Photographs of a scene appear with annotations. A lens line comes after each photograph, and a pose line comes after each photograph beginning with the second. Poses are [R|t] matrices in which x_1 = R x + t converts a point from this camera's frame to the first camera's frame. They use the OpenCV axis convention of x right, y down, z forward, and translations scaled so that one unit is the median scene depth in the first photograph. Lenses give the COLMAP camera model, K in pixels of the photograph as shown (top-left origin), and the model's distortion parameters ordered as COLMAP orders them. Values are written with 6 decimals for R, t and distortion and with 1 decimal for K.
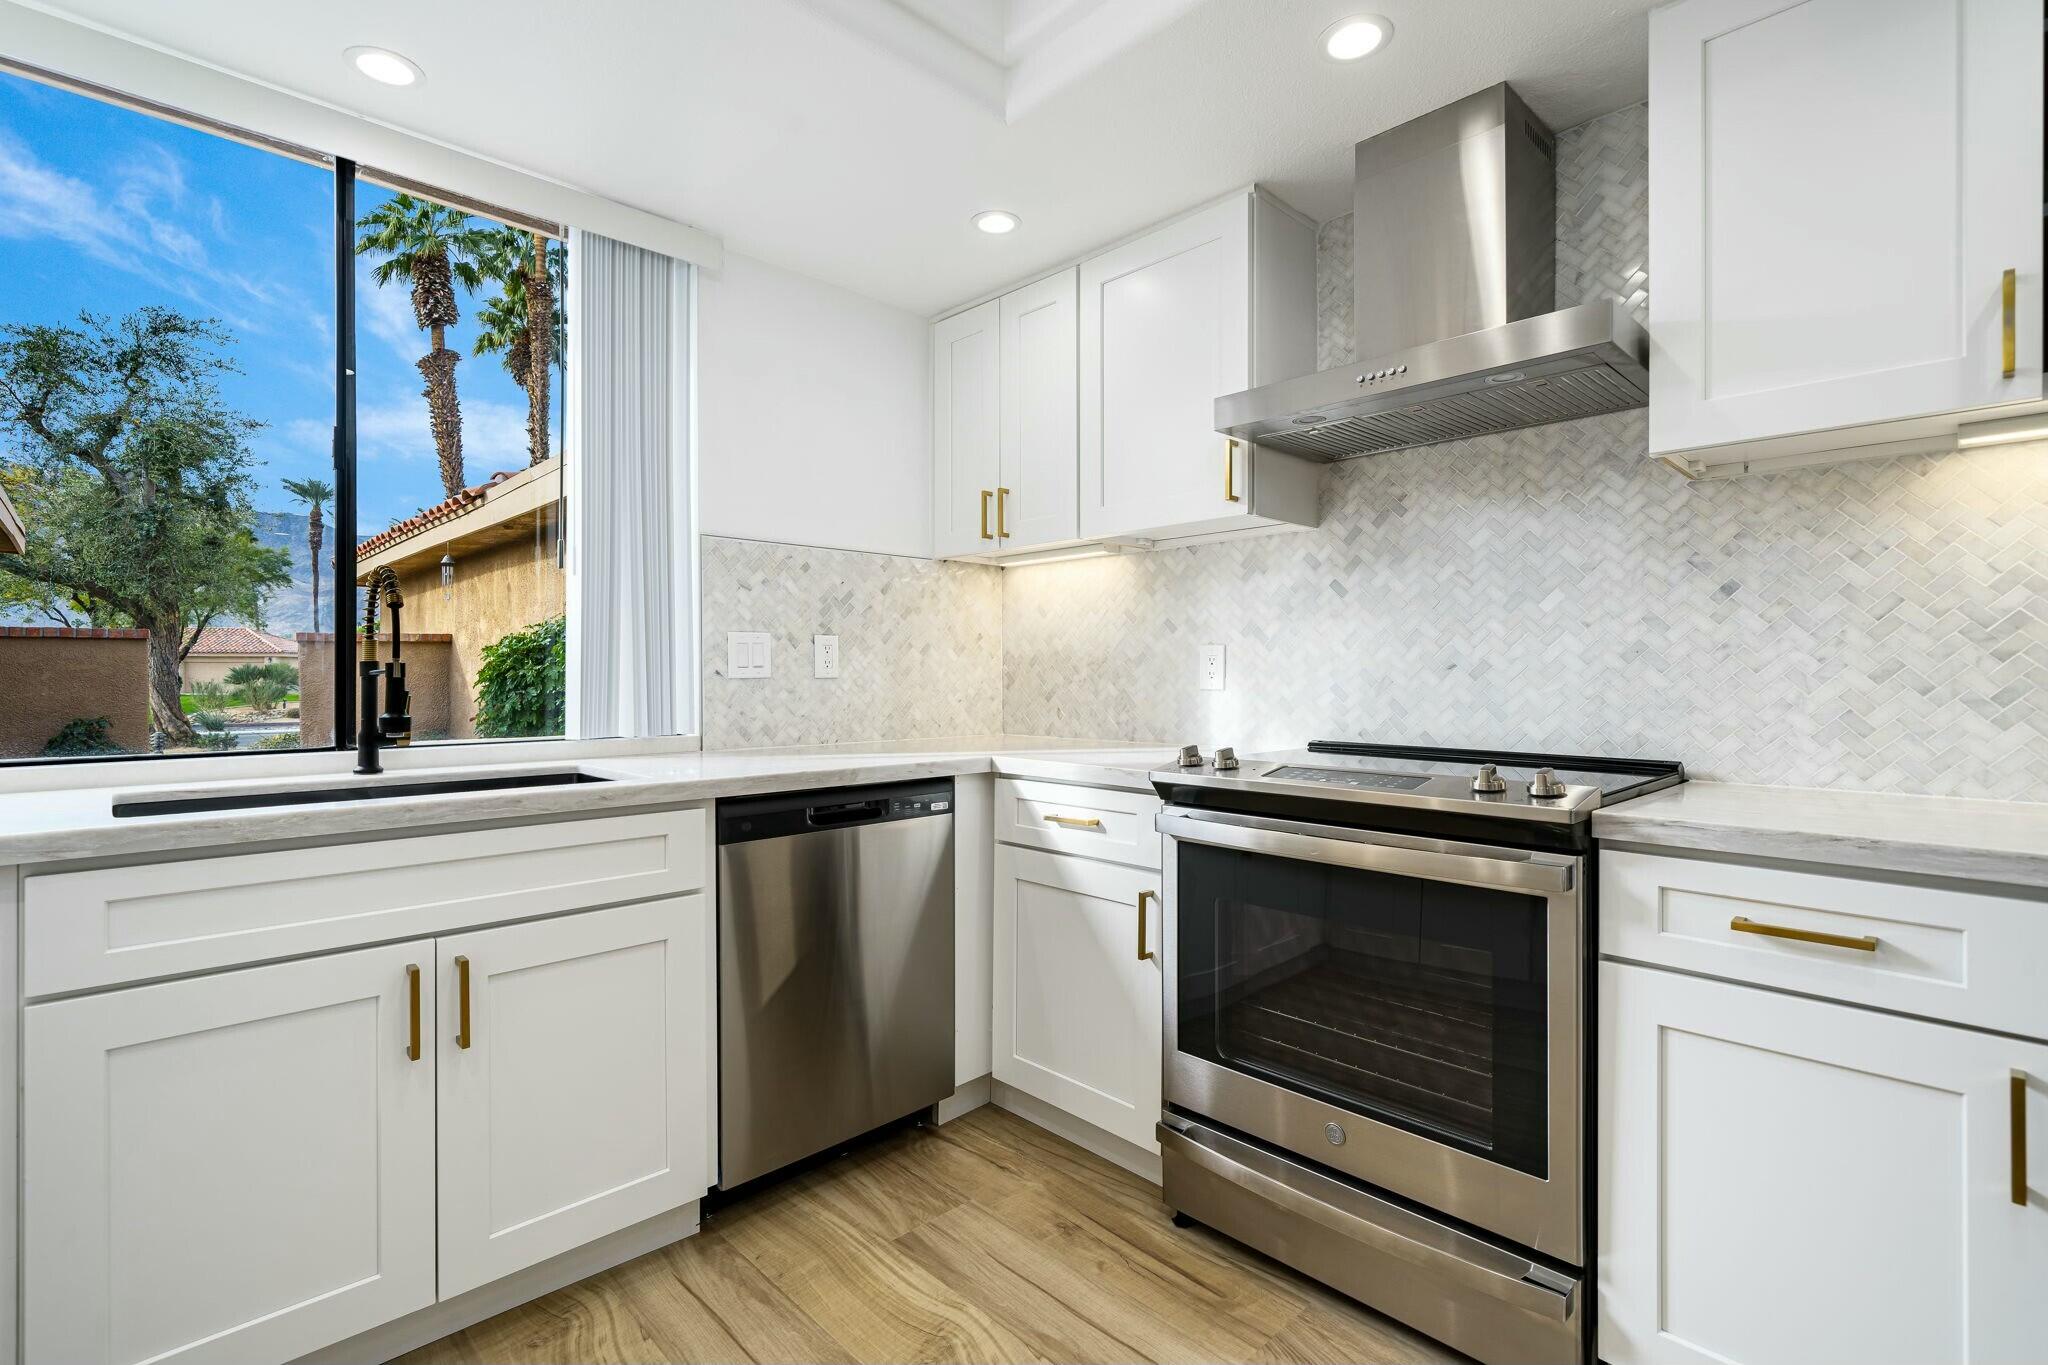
lens RADIAL K [[932.9, 0, 1011.4], [0, 932.9, 673.9], [0, 0, 1]] dist [-0.001352, 0.000306]
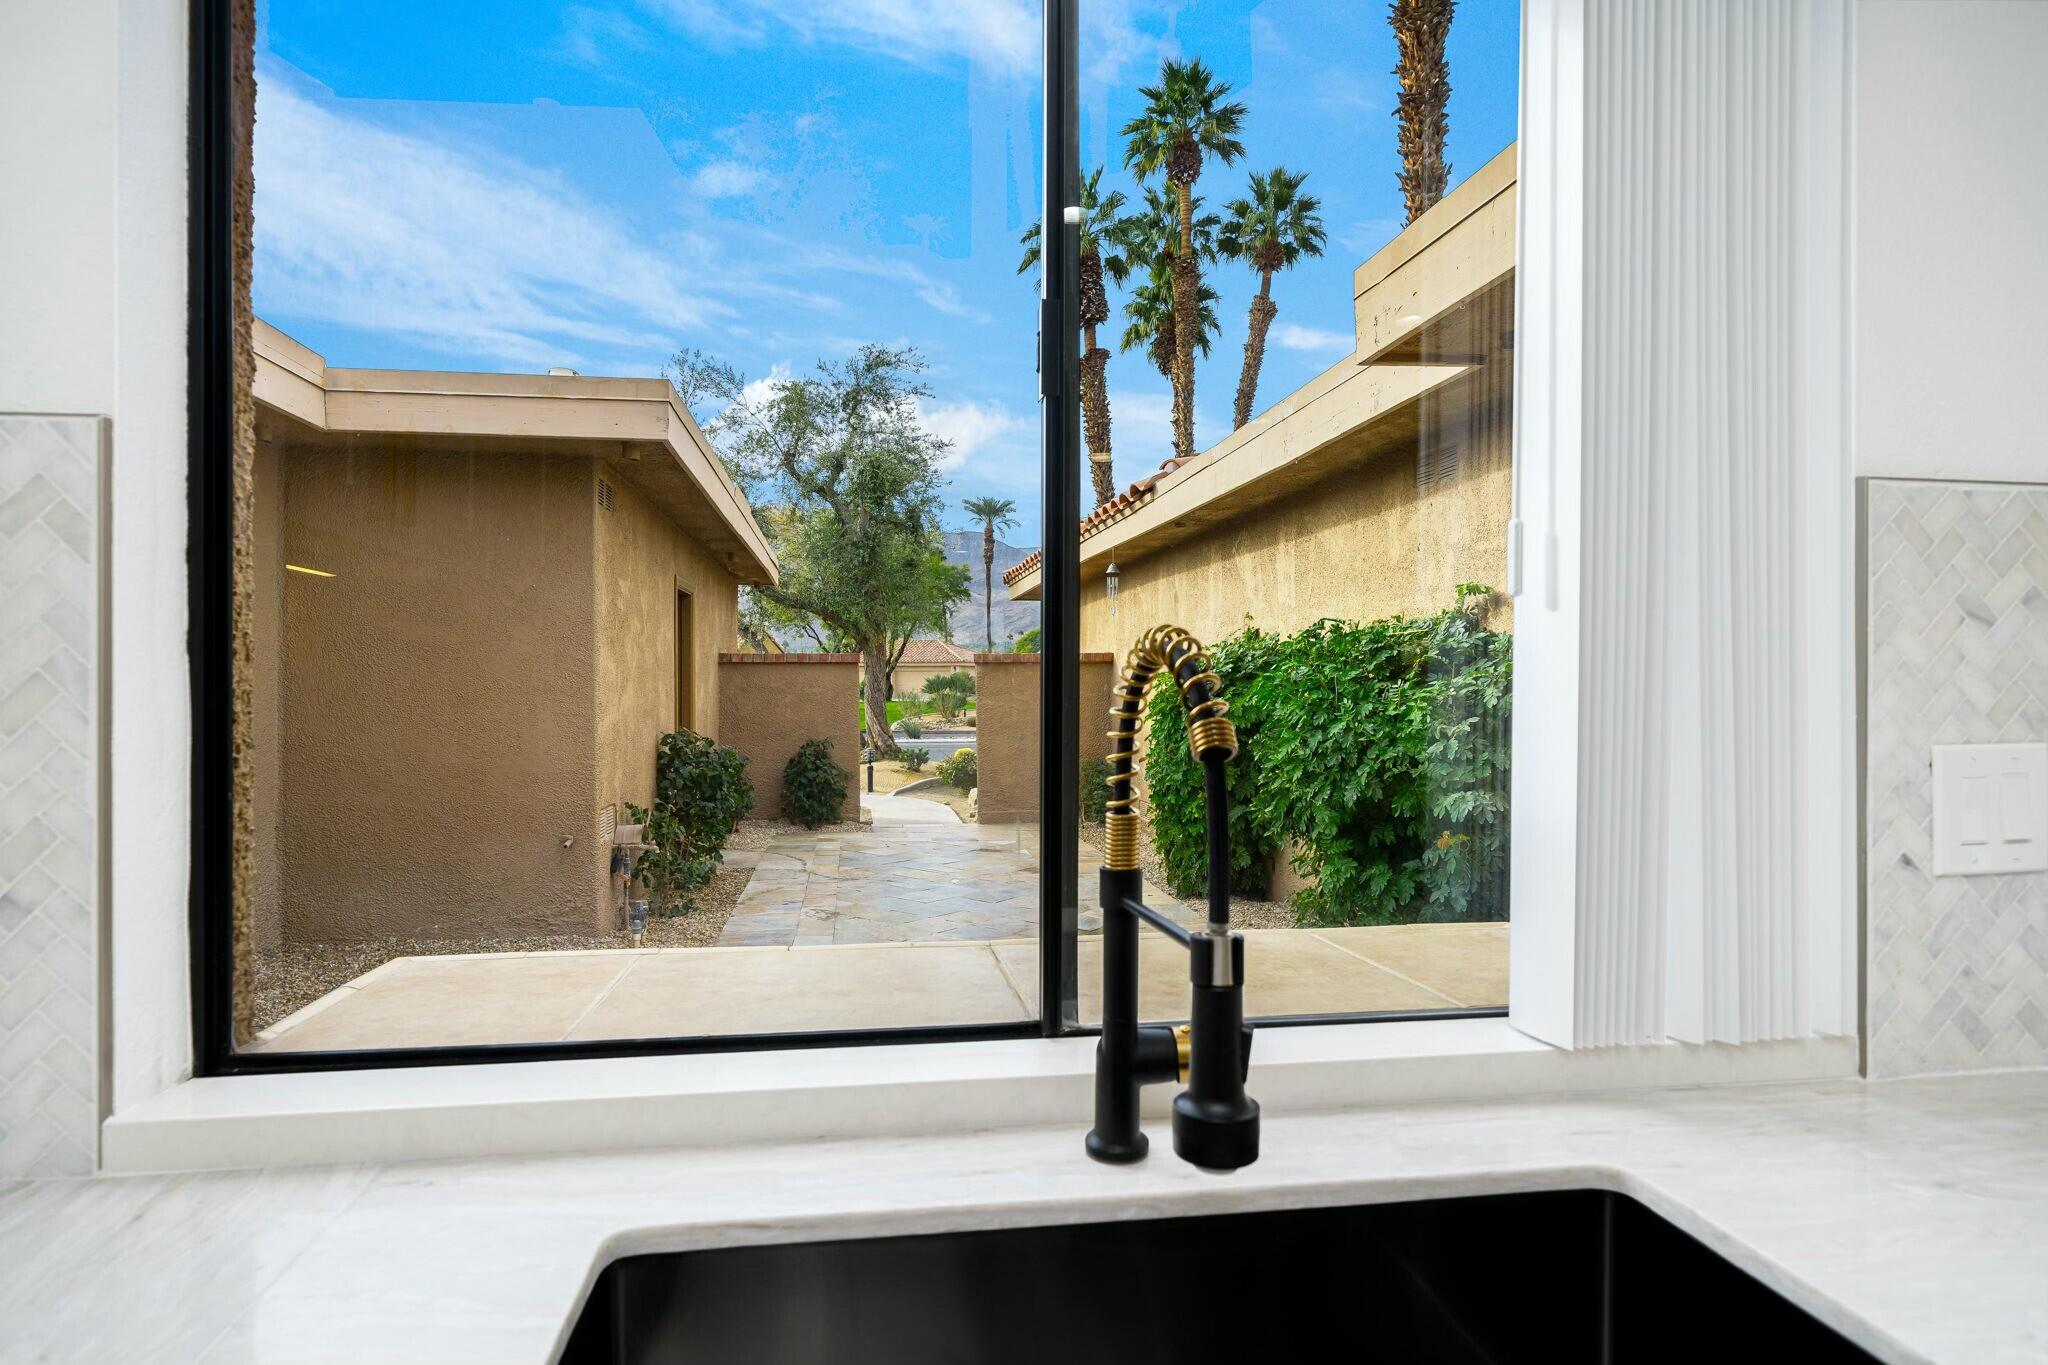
lens RADIAL K [[1087.4, 0, 1012.2], [0, 1087.4, 694.4], [0, 0, 1]] dist [-0.003896, 0.000402]
pose [[0.814254, 0.009445, -0.580432, -0.103424], [-0.002299, 0.999912, 0.013045, -0.020381], [0.580504, -0.009288, 0.814204, 0.135226]]
